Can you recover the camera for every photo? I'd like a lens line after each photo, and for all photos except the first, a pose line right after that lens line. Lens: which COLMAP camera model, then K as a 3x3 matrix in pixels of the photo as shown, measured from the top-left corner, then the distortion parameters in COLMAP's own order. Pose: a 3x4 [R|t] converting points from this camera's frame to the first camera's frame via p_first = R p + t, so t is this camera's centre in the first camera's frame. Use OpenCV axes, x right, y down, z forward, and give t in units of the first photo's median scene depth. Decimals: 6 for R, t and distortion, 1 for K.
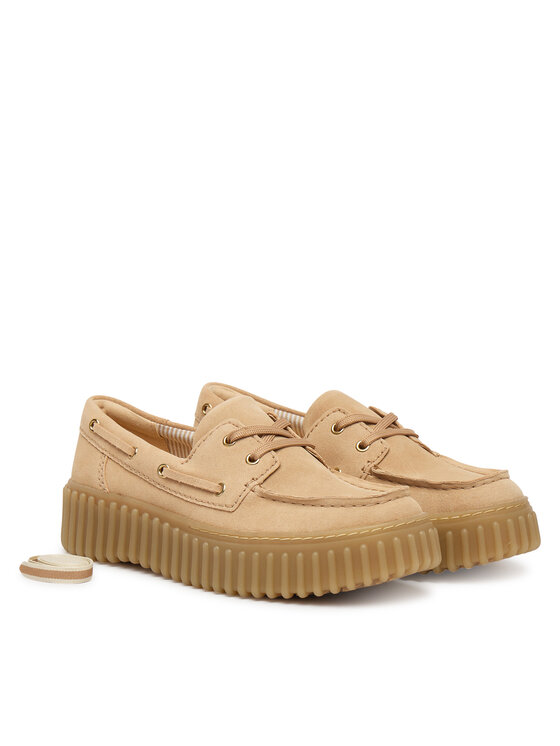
lens RADIAL K [[2025.8, 0, 280.0], [0, 2025.8, 373.0], [0, 0, 1]] dist [-0.003155, -0.026913]
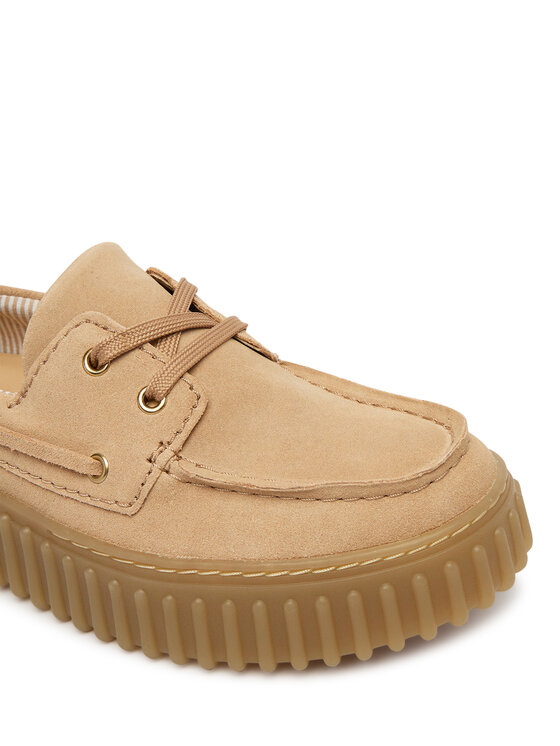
lens RADIAL K [[898.1, 0, 280.0], [0, 898.1, 373.0], [0, 0, 1]] dist [0.012631, 0.006615]
pose [[0.965467, -0.179198, 0.189109, -0.024024], [0.092991, 0.915091, 0.392379, -0.049387], [-0.243366, -0.361244, 0.900153, 0.798971]]
